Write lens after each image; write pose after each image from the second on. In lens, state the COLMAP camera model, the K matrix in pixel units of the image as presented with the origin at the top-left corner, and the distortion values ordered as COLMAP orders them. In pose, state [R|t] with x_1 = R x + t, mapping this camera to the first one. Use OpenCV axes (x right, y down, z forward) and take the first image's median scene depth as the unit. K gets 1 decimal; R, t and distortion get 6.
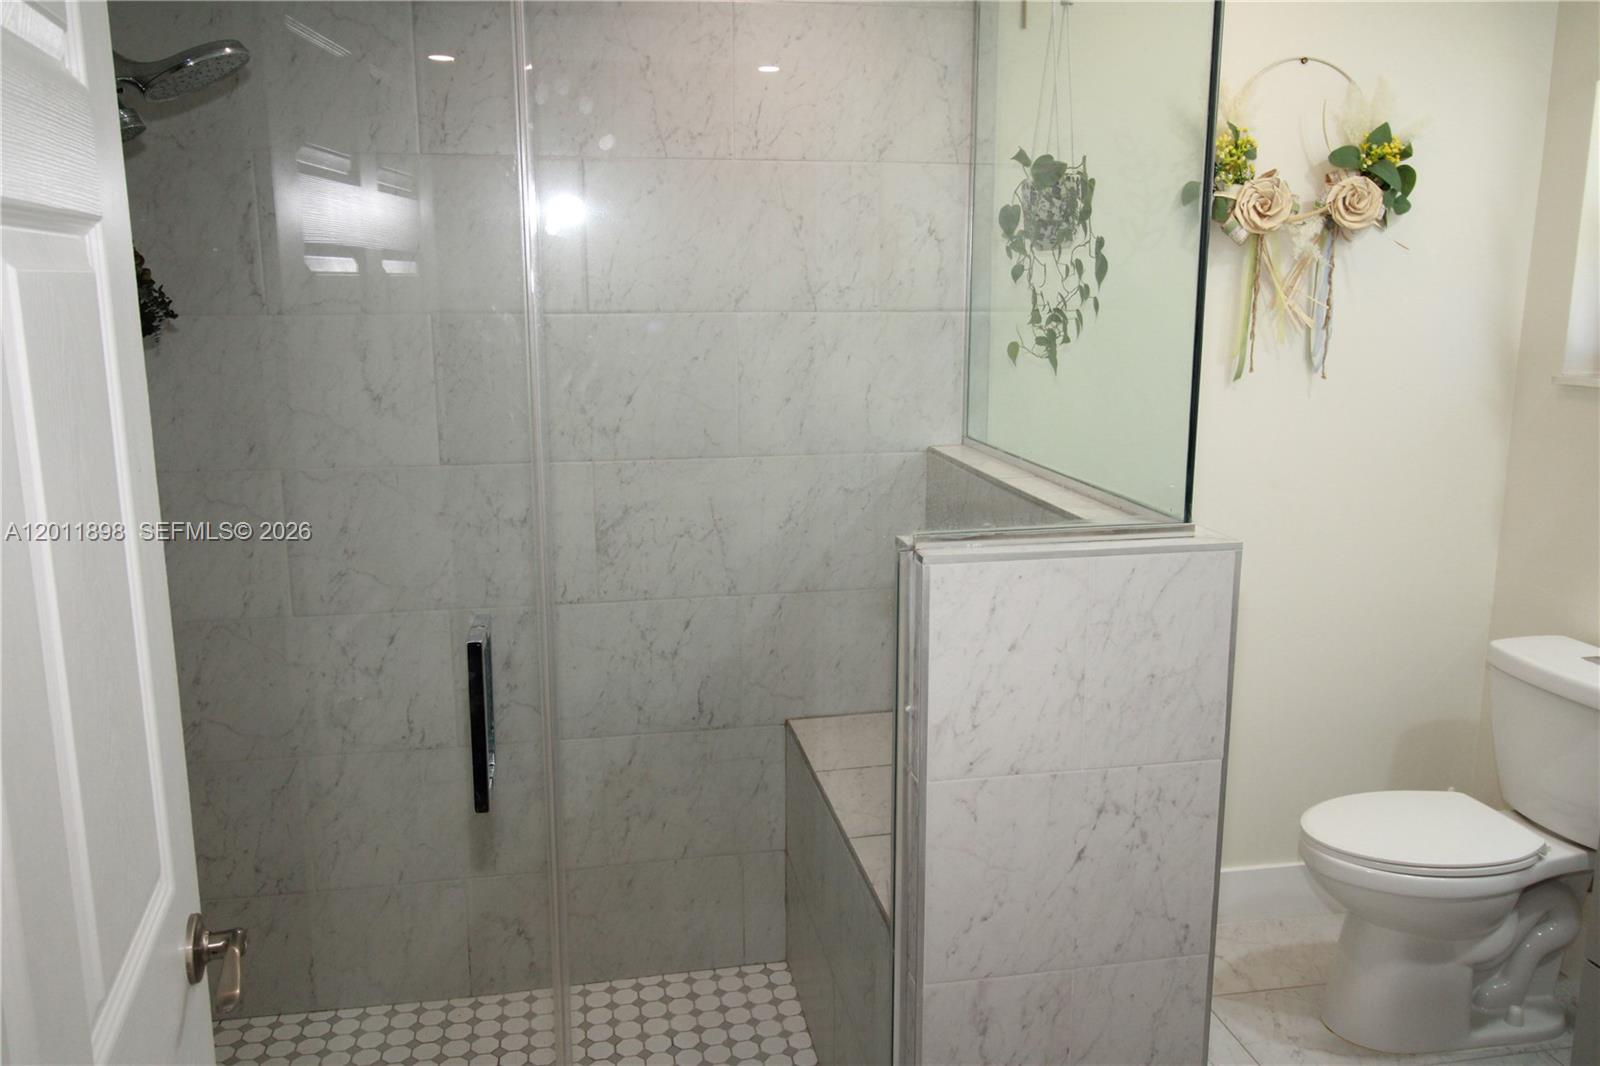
lens RADIAL K [[1229.8, 0, 805.1], [0, 1229.8, 523.5], [0, 0, 1]] dist [0.014022, -0.009668]
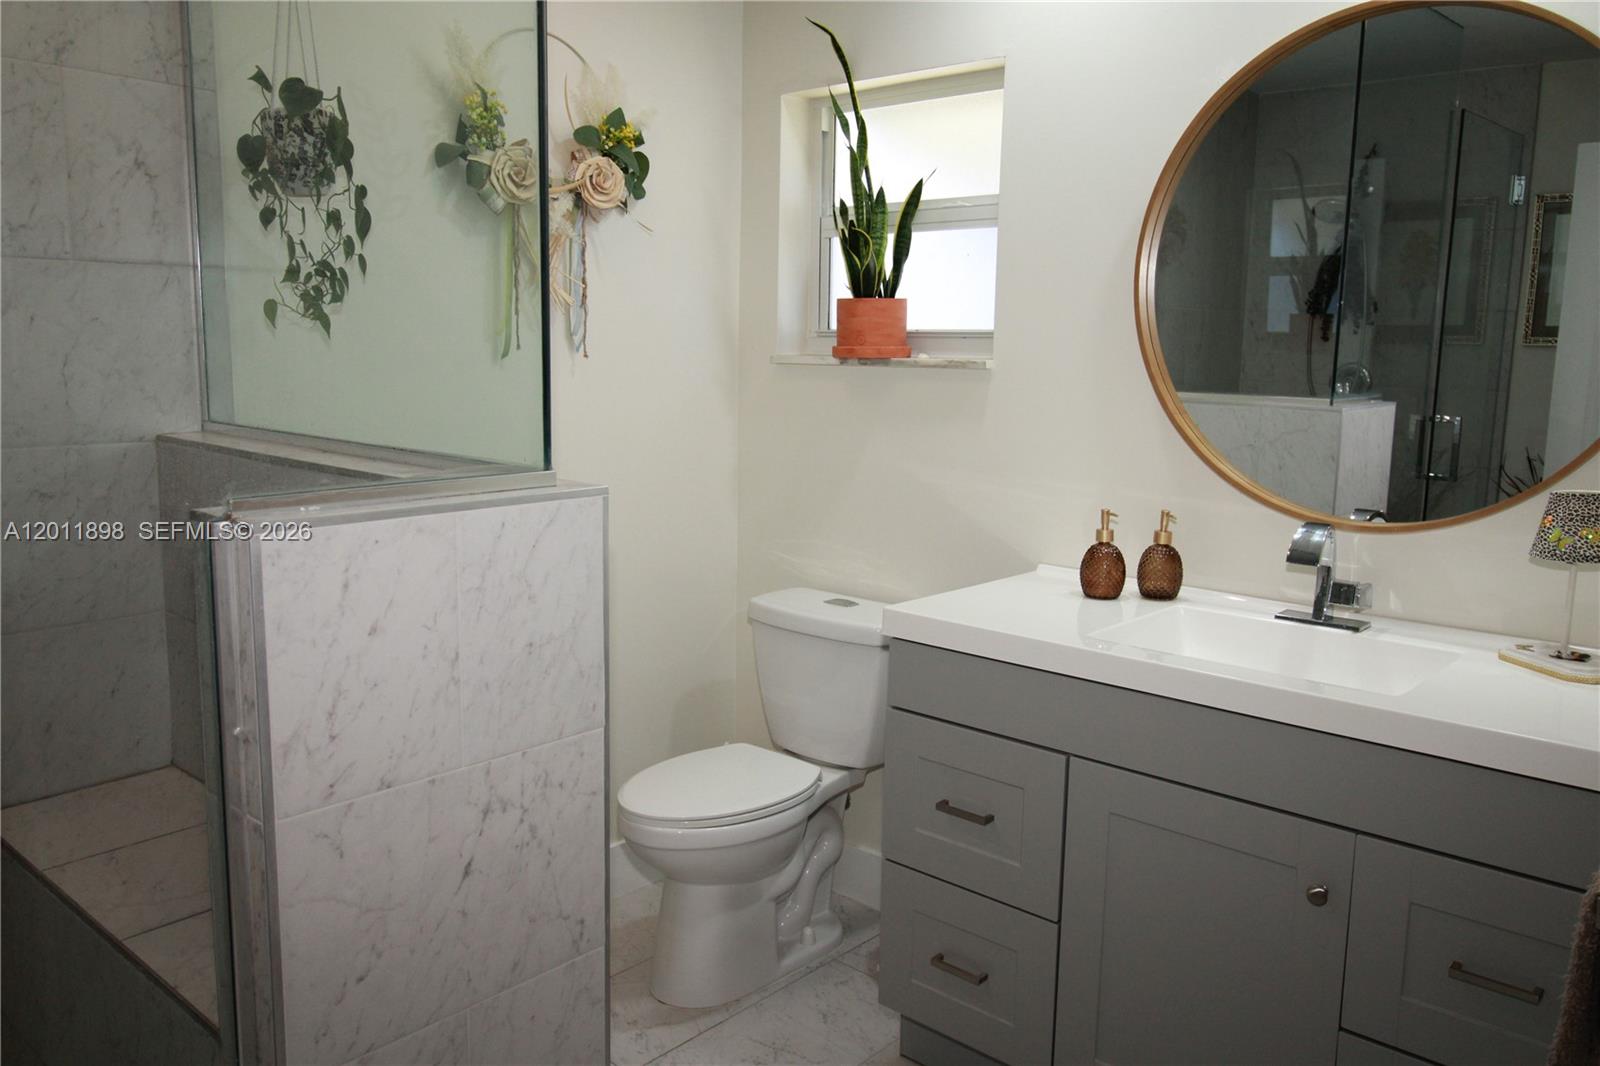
lens RADIAL K [[1229.8, 0, 799.3], [0, 1229.8, 523.9], [0, 0, 1]] dist [0.014022, -0.009668]
pose [[0.793690, -0.076006, 0.603556, -0.059807], [0.096442, 0.995338, -0.001479, 0.038649], [-0.600629, 0.059382, 0.797320, 0.120395]]
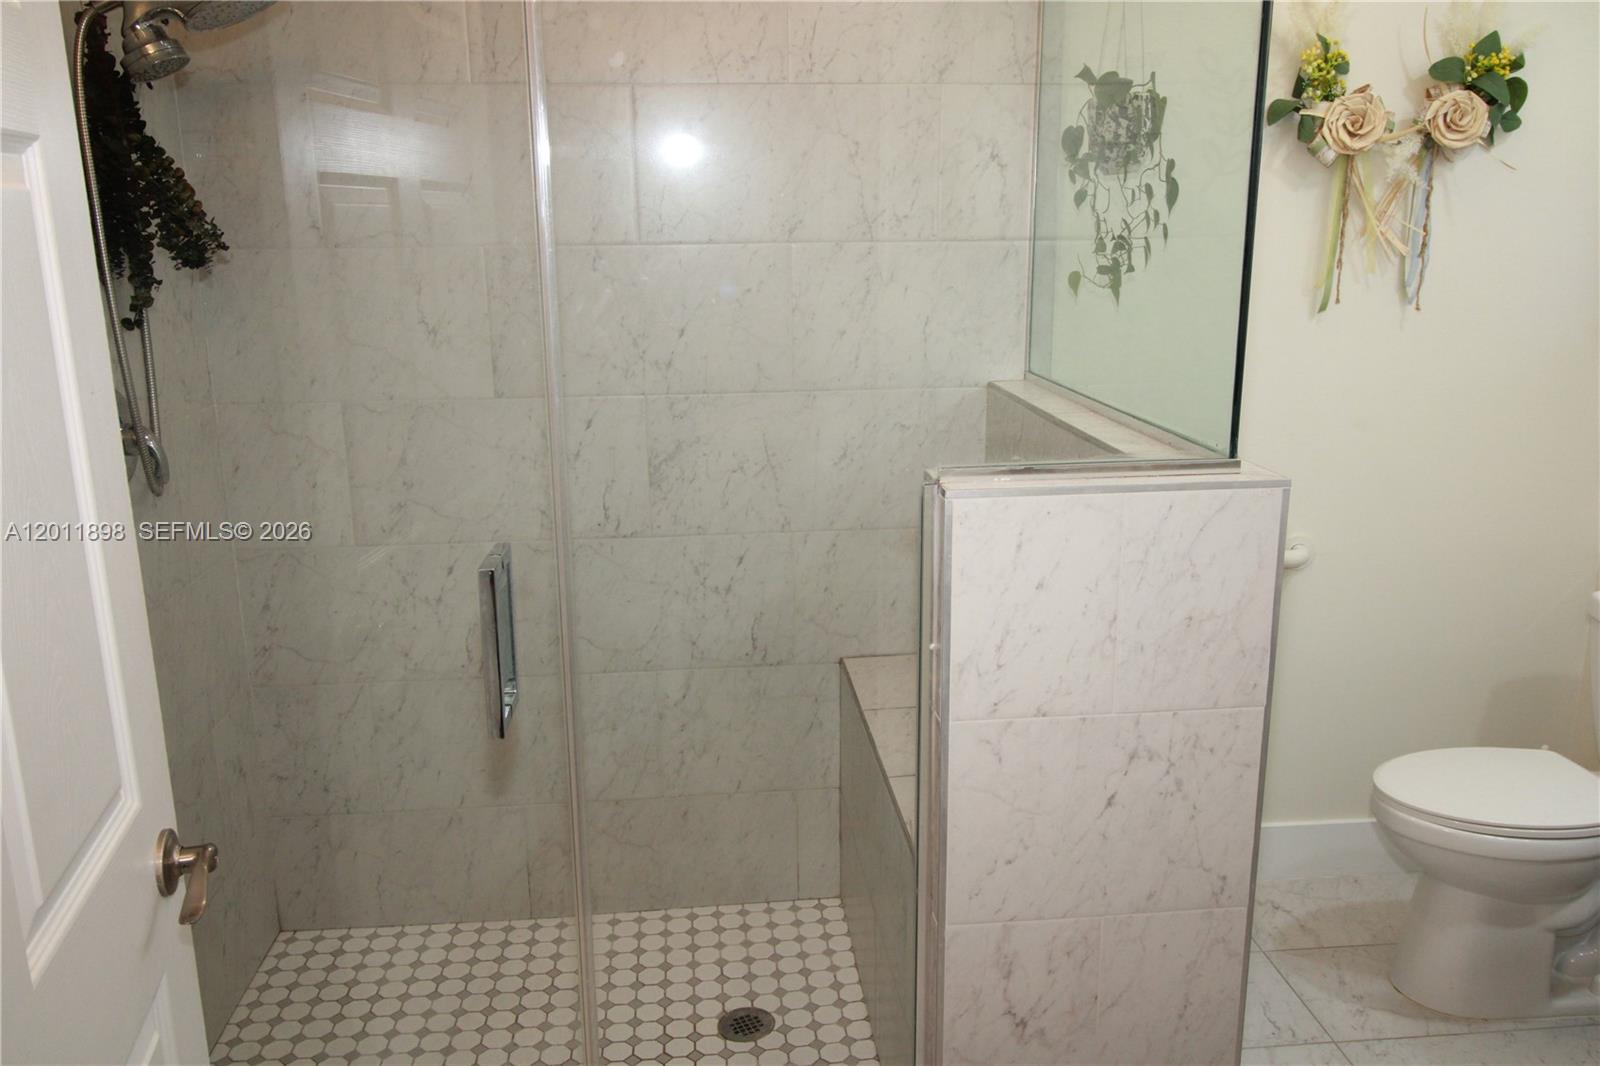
lens RADIAL K [[1229.8, 0, 804.0], [0, 1229.8, 525.1], [0, 0, 1]] dist [0.014022, -0.009668]
pose [[0.995893, 0.013446, -0.089535, 0.045773], [-0.009177, 0.998809, 0.047930, 0.005615], [0.090073, -0.046911, 0.994830, 0.016859]]
